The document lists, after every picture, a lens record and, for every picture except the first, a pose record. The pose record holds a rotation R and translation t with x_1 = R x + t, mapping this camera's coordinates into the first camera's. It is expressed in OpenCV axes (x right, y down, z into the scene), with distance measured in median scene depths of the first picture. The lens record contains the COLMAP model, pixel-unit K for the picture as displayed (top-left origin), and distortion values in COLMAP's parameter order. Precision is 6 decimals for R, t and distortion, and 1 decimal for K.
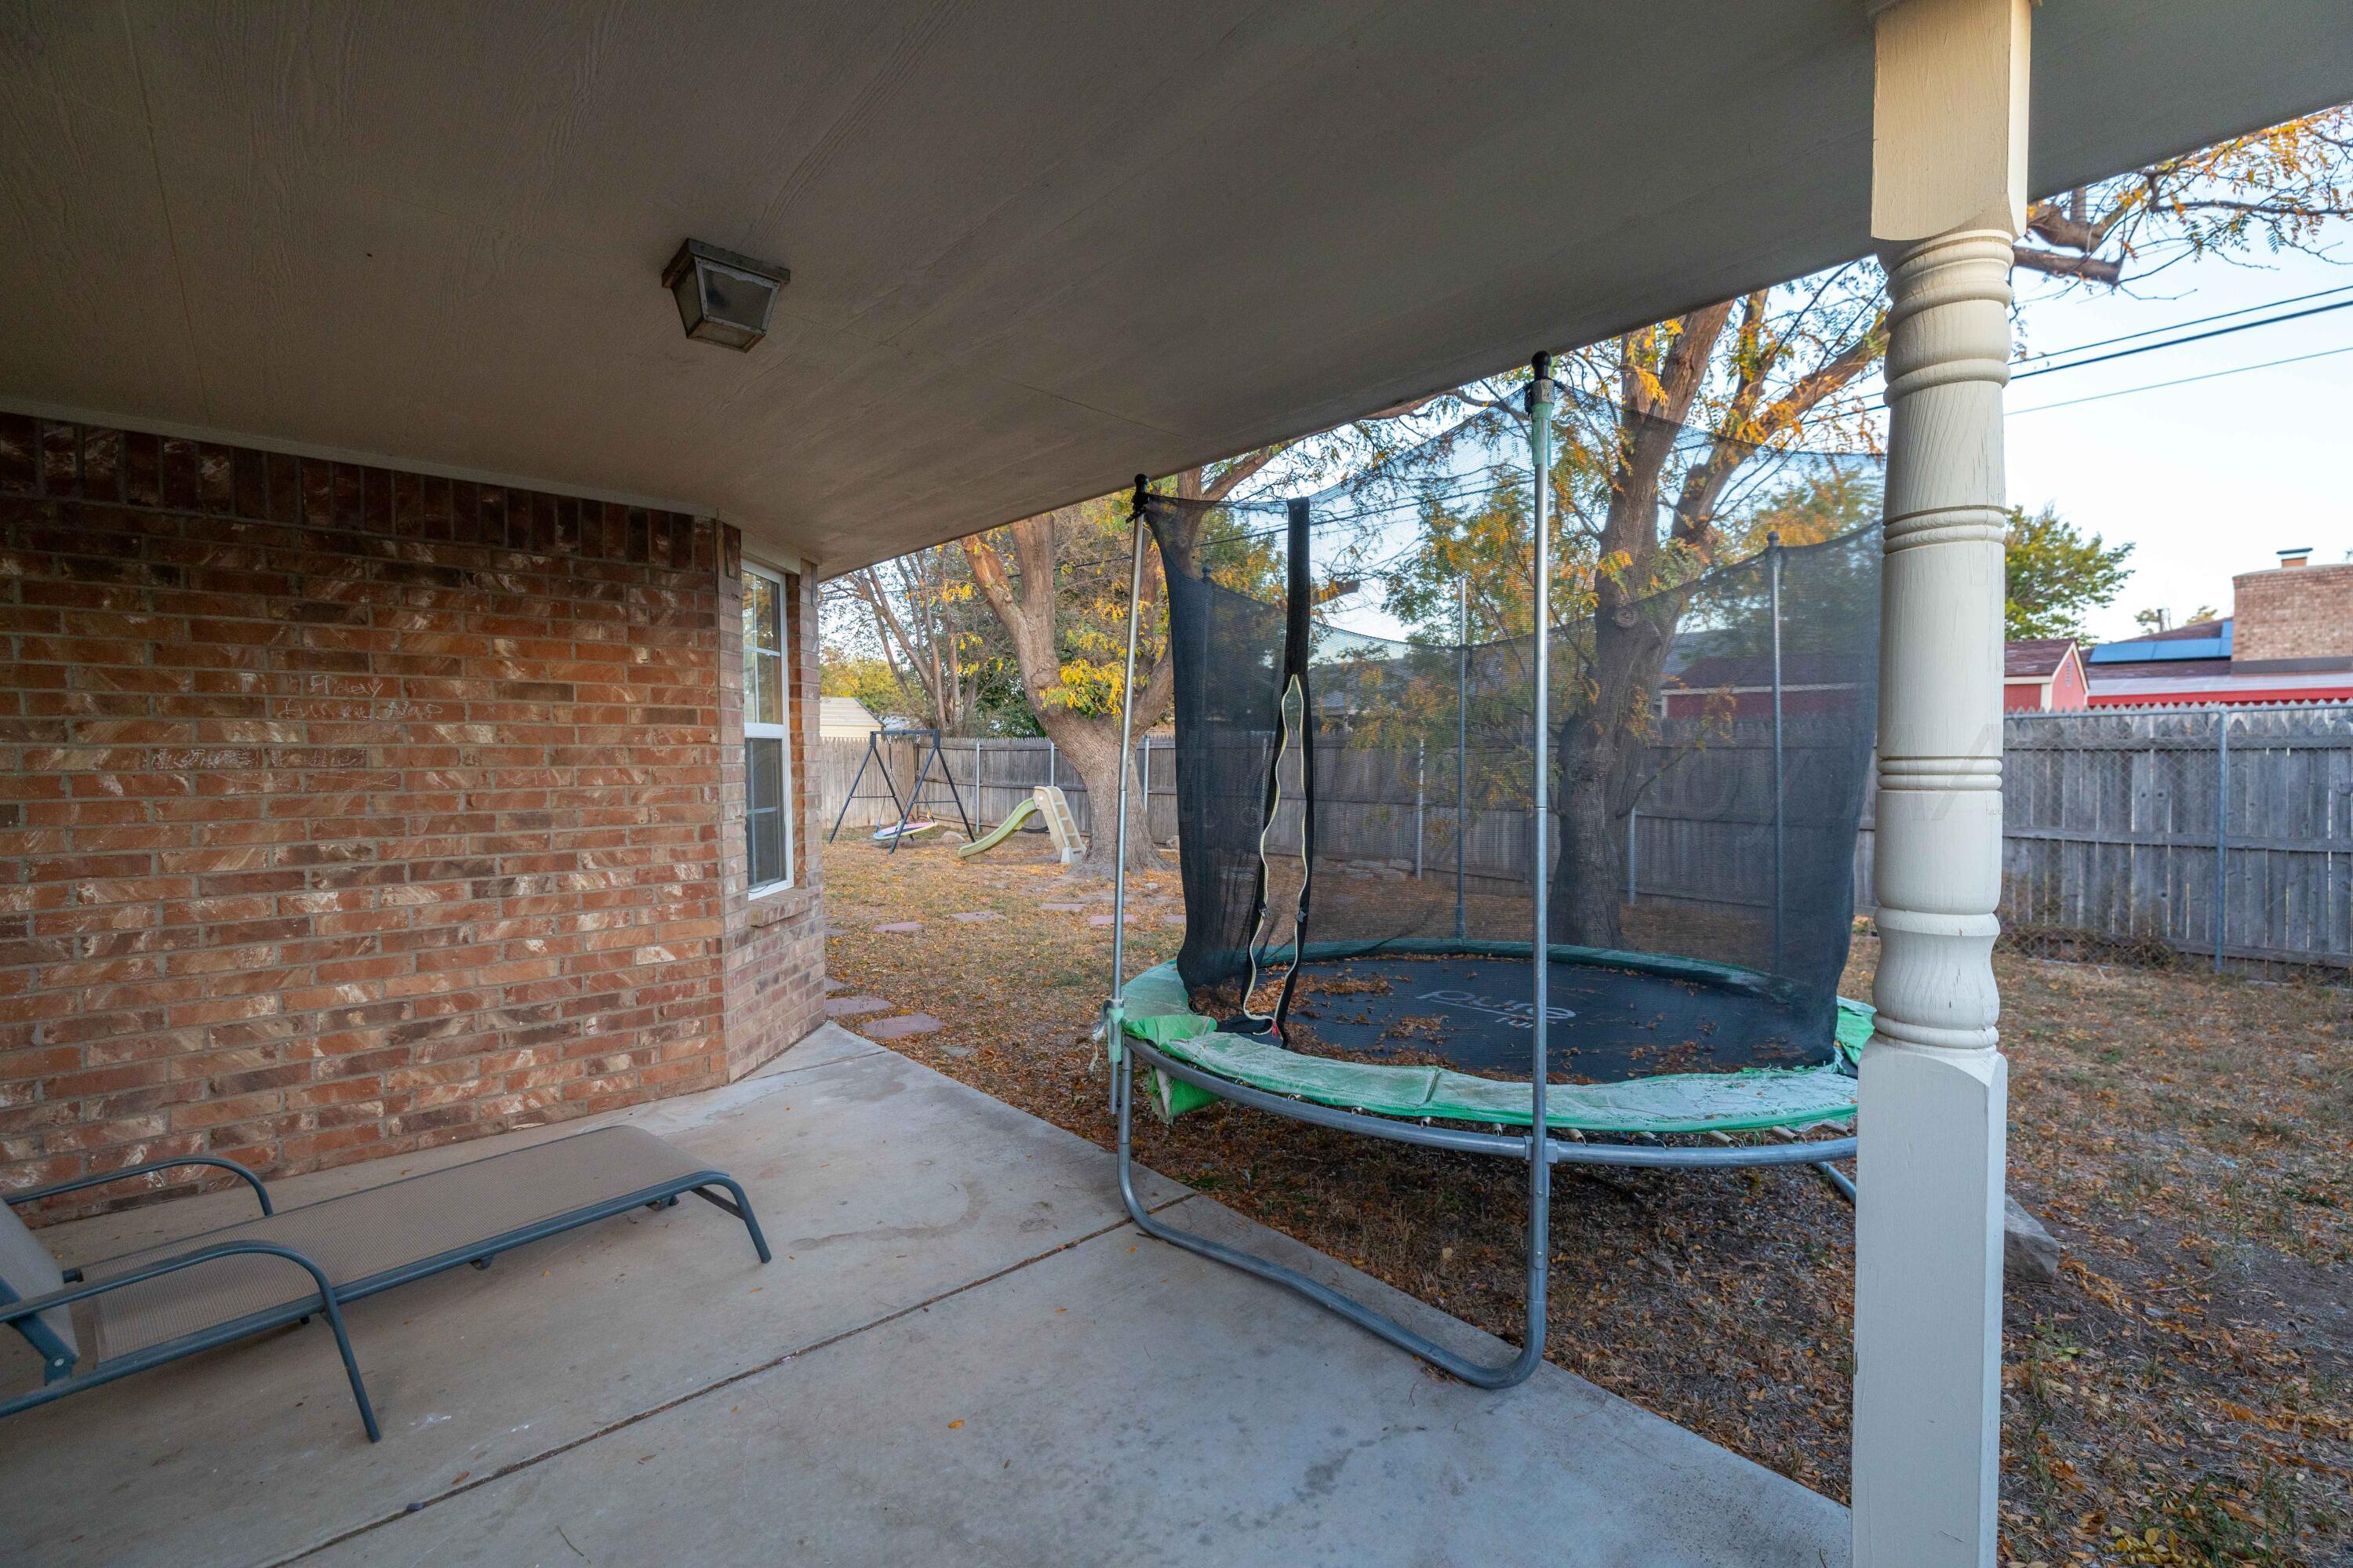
lens RADIAL K [[915.9, 0, 1176.5], [0, 915.9, 784.0], [0, 0, 1]] dist [-0.000454, -0.000034]
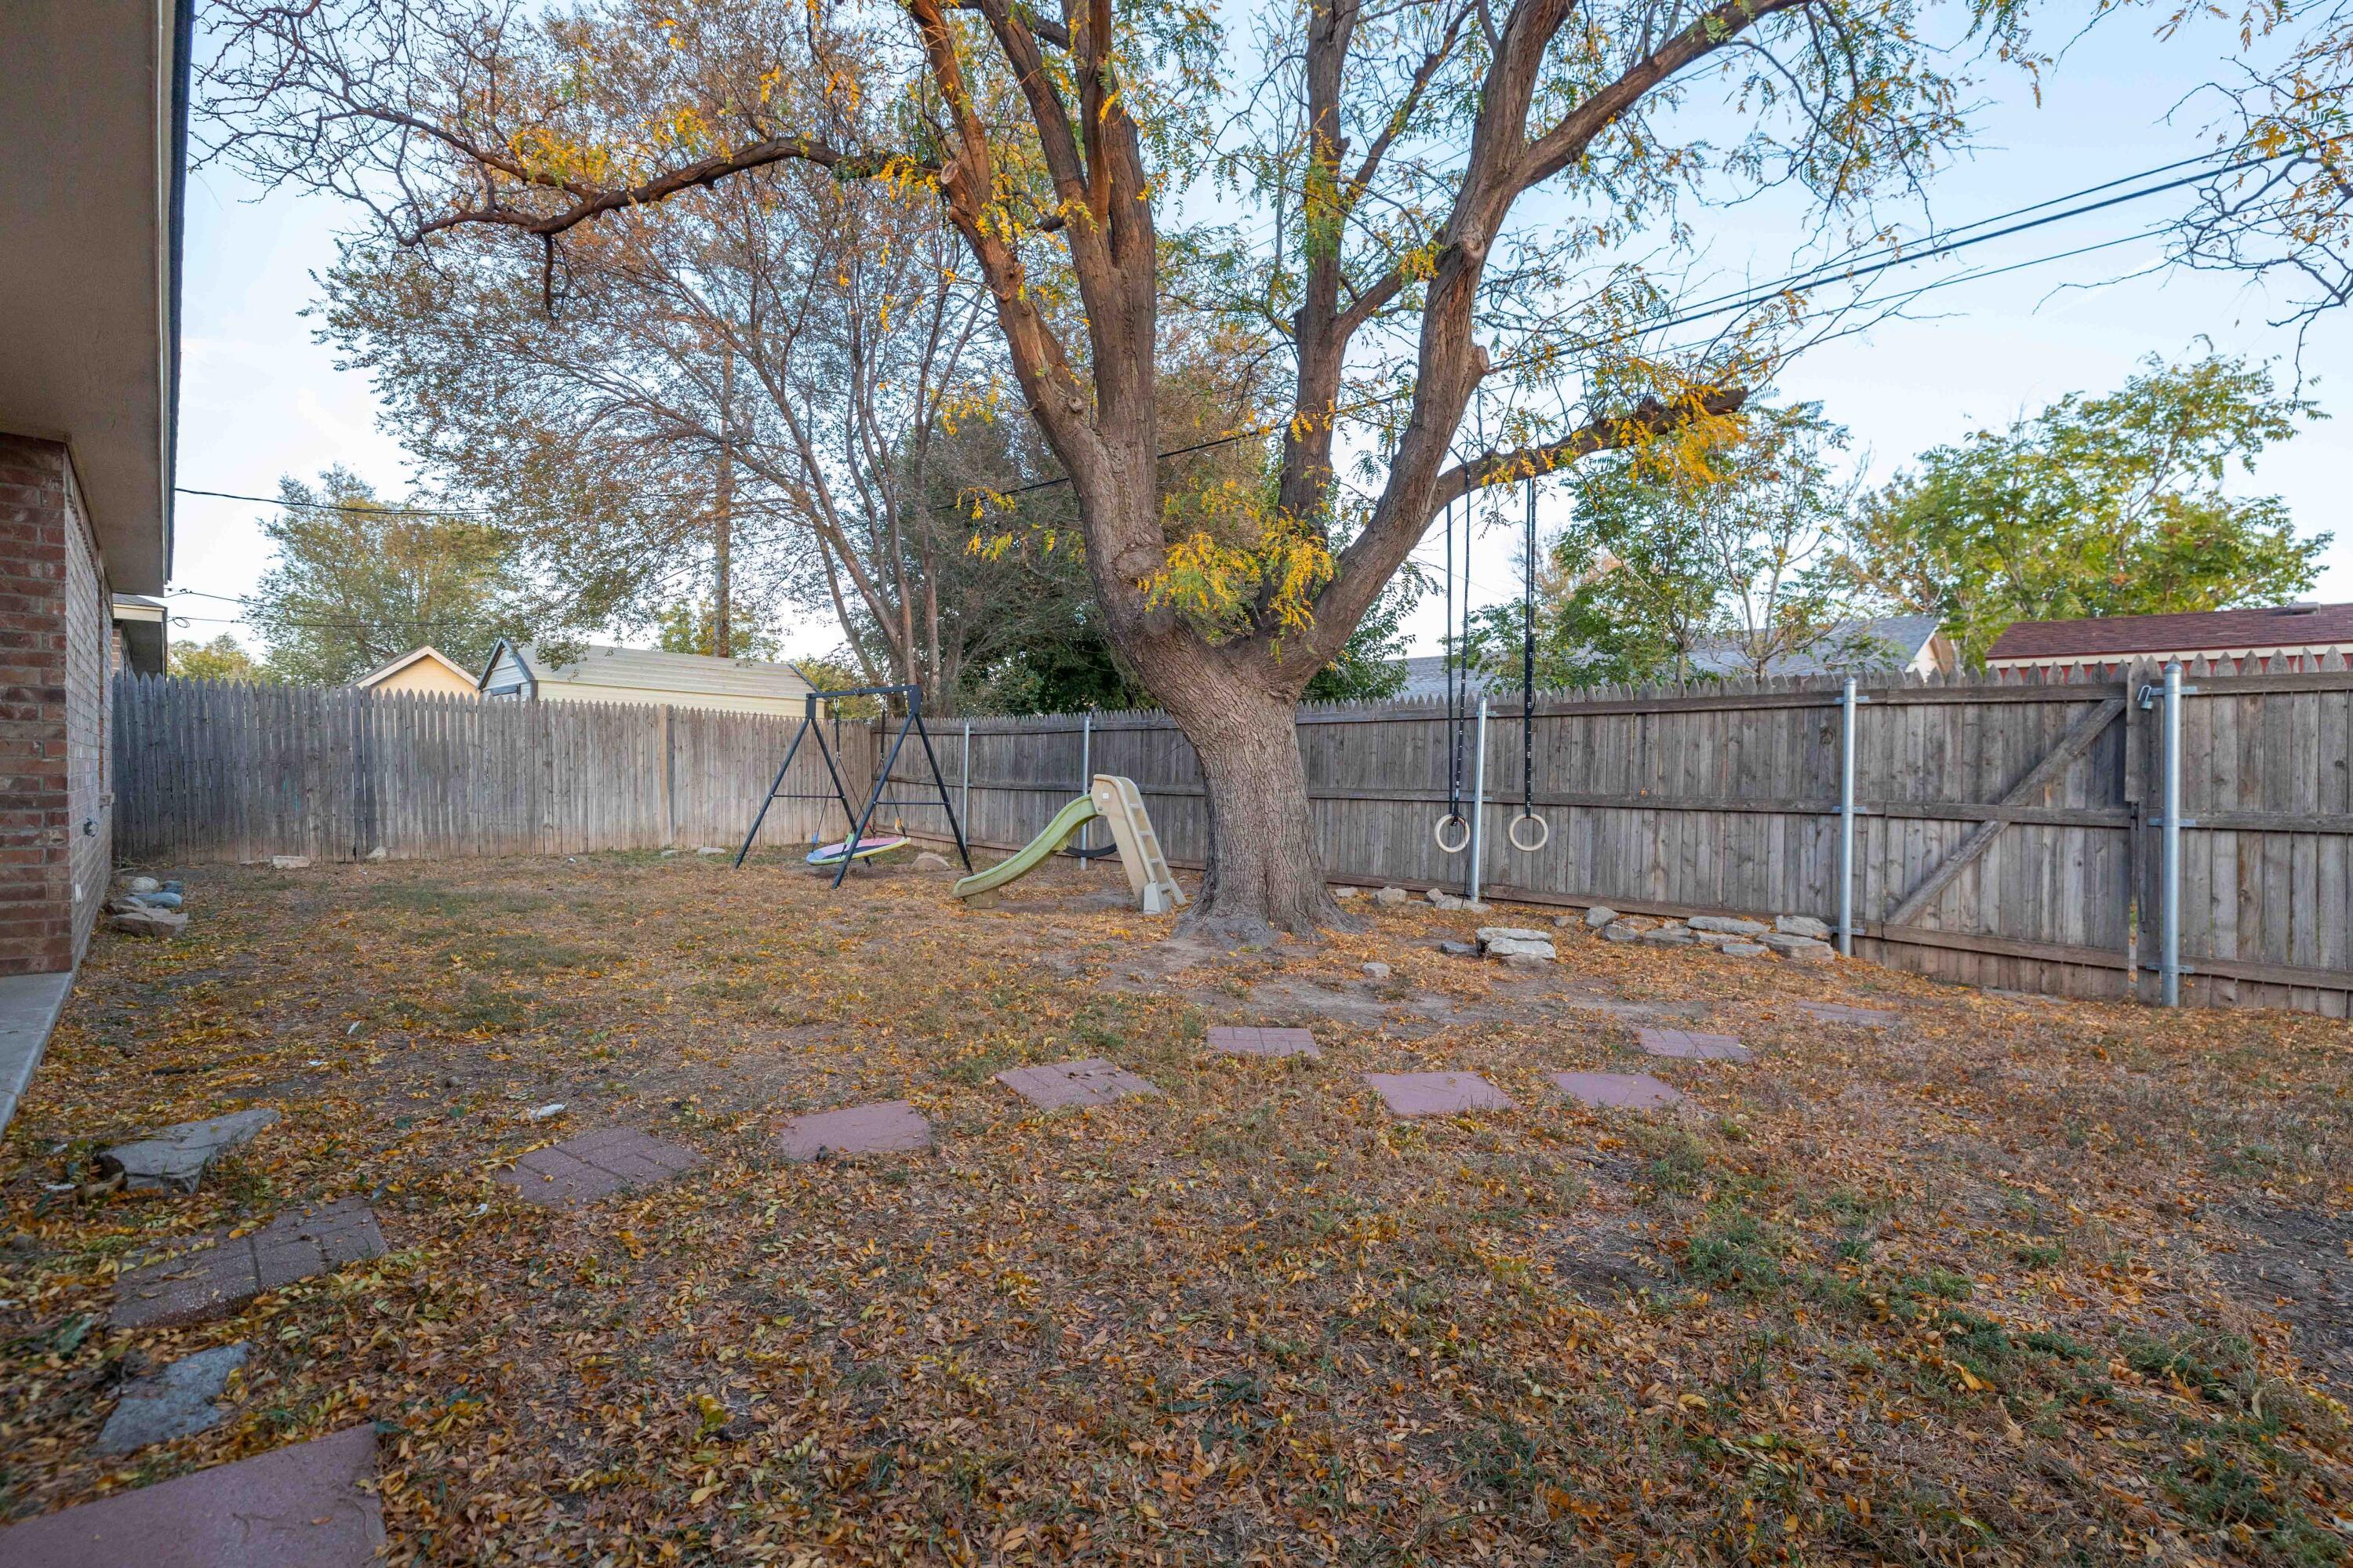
lens RADIAL K [[996.5, 0, 1176.5], [0, 996.5, 784.0], [0, 0, 1]] dist [0.000077, -0.000138]
pose [[0.999443, 0.017597, 0.028350, -0.101959], [-0.016938, 0.999585, -0.023312, 0.018400], [-0.028749, 0.022819, 0.999326, 0.321878]]
